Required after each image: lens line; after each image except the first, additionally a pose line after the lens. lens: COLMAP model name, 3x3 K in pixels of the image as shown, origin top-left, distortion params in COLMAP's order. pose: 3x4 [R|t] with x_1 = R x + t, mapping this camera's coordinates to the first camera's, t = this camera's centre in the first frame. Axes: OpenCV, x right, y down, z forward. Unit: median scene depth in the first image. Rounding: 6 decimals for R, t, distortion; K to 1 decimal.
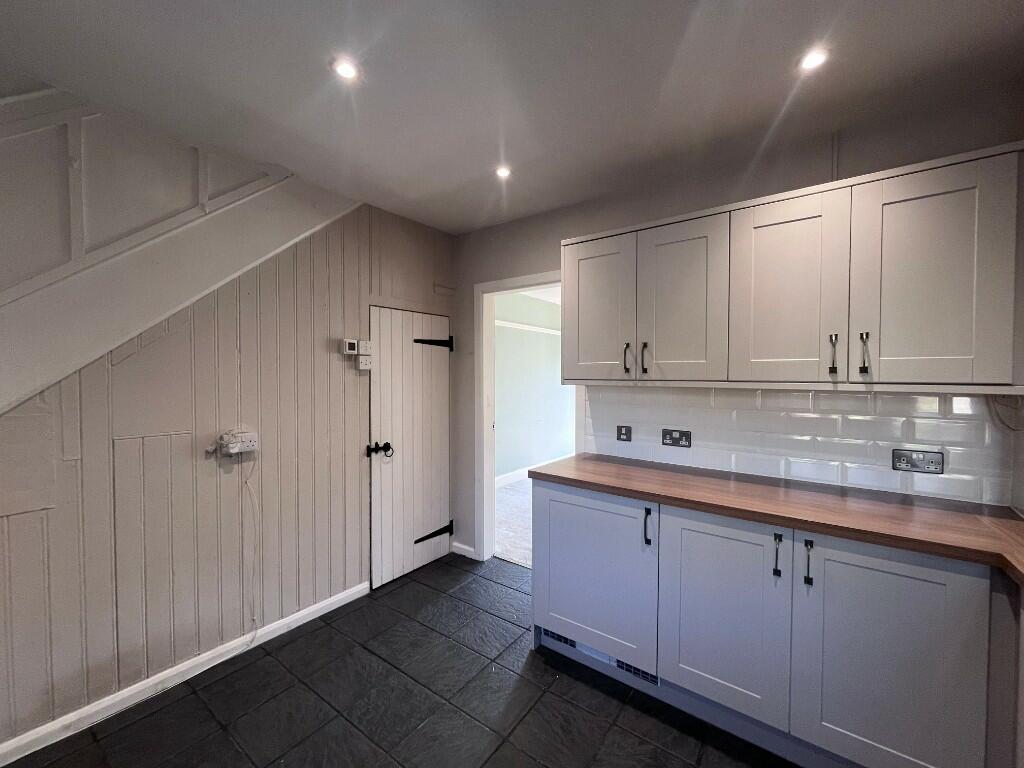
lens RADIAL K [[414.6, 0, 511.8], [0, 414.6, 383.3], [0, 0, 1]] dist [-0.003431, -0.000847]
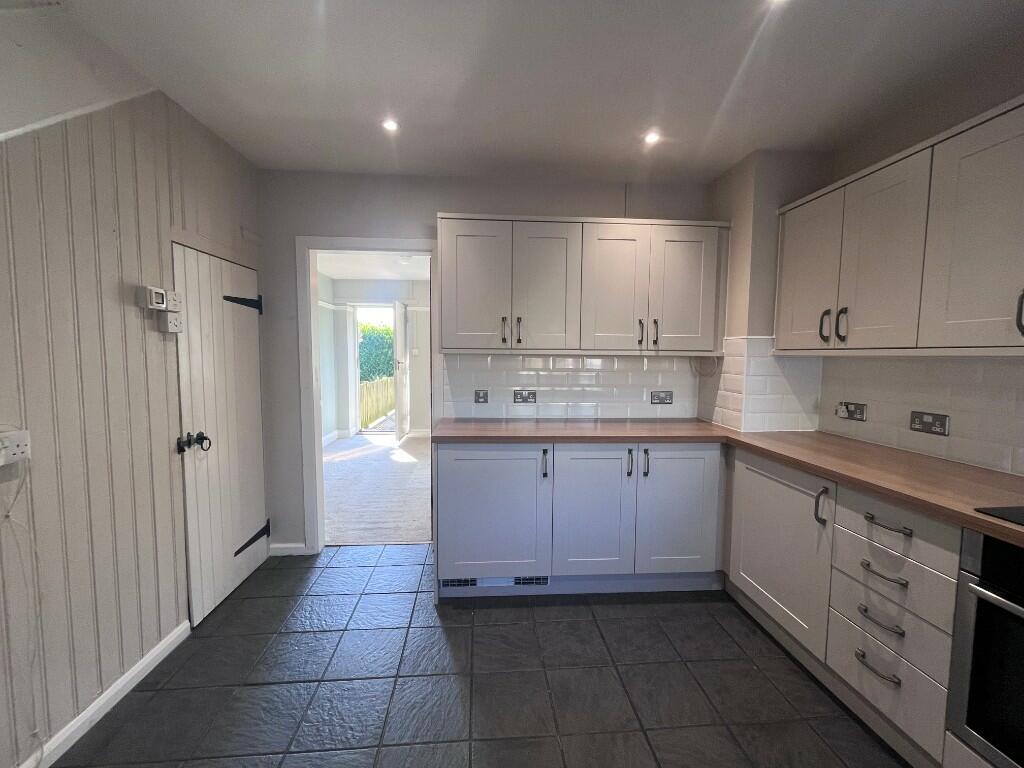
lens RADIAL K [[414.6, 0, 510.3], [0, 414.6, 383.3], [0, 0, 1]] dist [-0.003431, -0.000847]
pose [[0.757815, -0.042953, 0.651055, -0.397404], [0.008422, 0.998392, 0.056065, 0.020152], [-0.652416, -0.037004, 0.756957, 0.083181]]
